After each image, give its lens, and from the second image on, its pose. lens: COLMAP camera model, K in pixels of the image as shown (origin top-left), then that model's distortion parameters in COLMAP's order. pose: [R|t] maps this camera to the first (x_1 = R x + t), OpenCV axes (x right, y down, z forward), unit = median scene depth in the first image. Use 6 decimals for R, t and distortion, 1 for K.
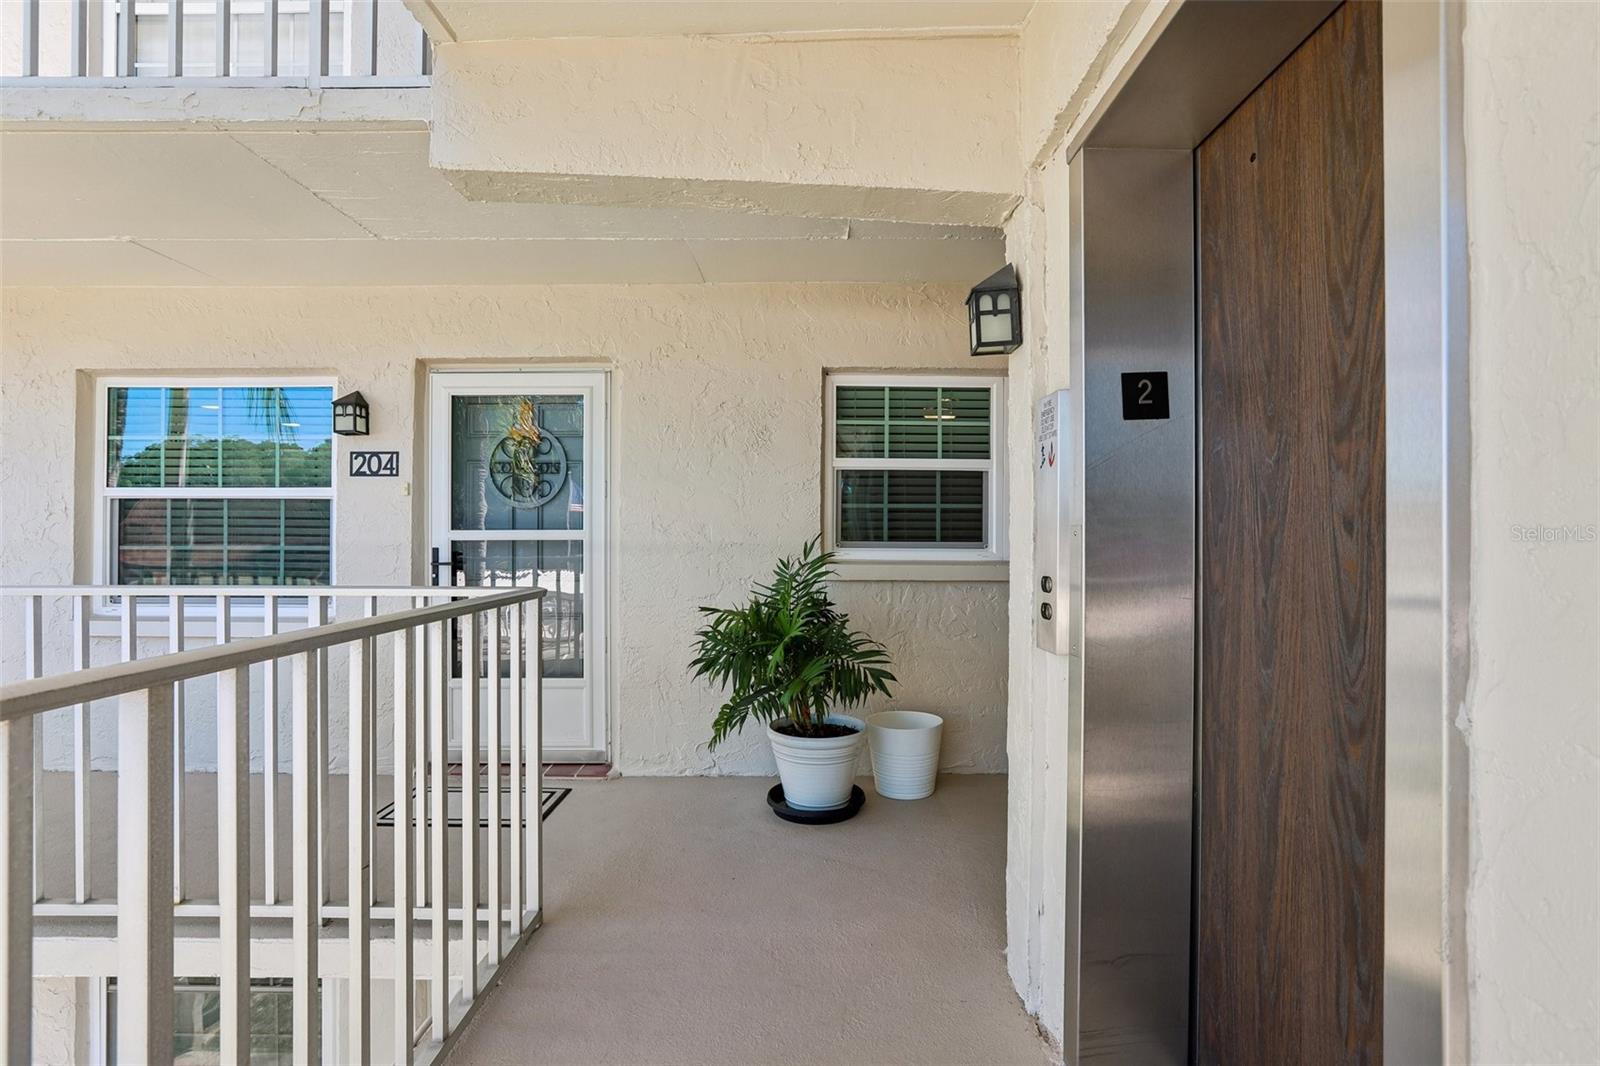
lens RADIAL K [[711.0, 0, 795.2], [0, 711.0, 542.3], [0, 0, 1]] dist [-0.022850, -0.000213]
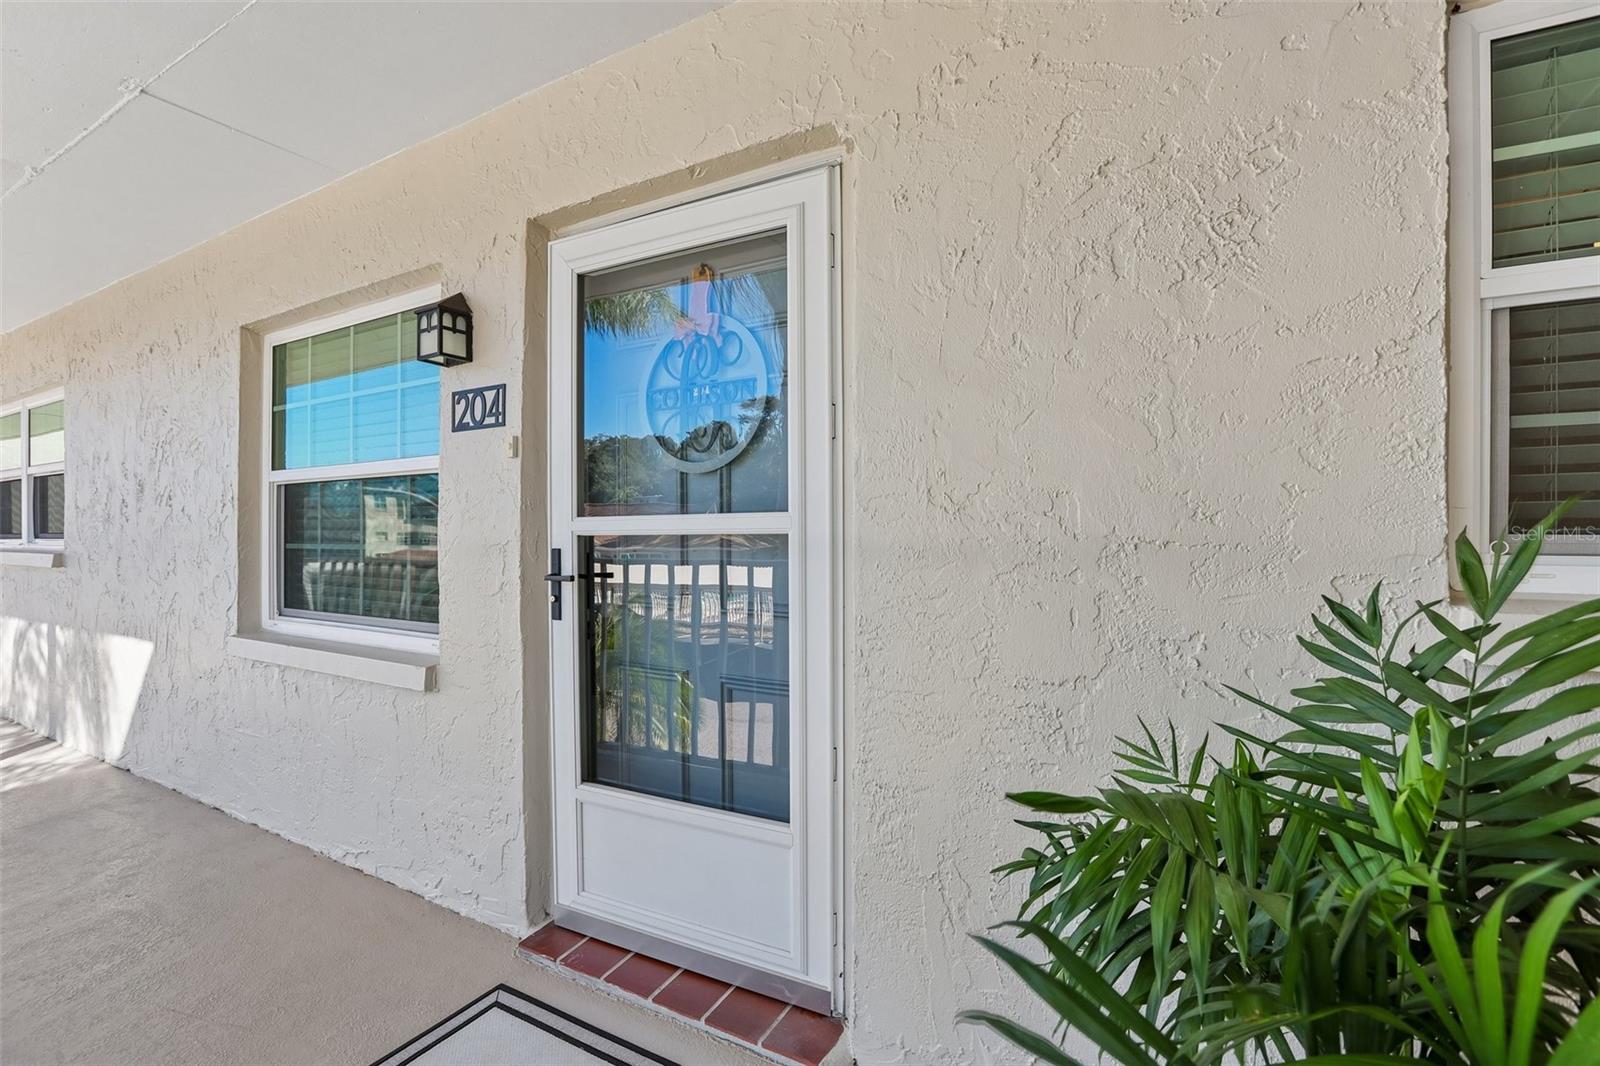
lens RADIAL K [[711.0, 0, 801.6], [0, 711.0, 537.1], [0, 0, 1]] dist [-0.022850, -0.000213]
pose [[0.866388, -0.002901, -0.499363, -0.058072], [0.005462, 0.999978, 0.003666, -0.002365], [0.499341, -0.005904, 0.866385, 0.612562]]
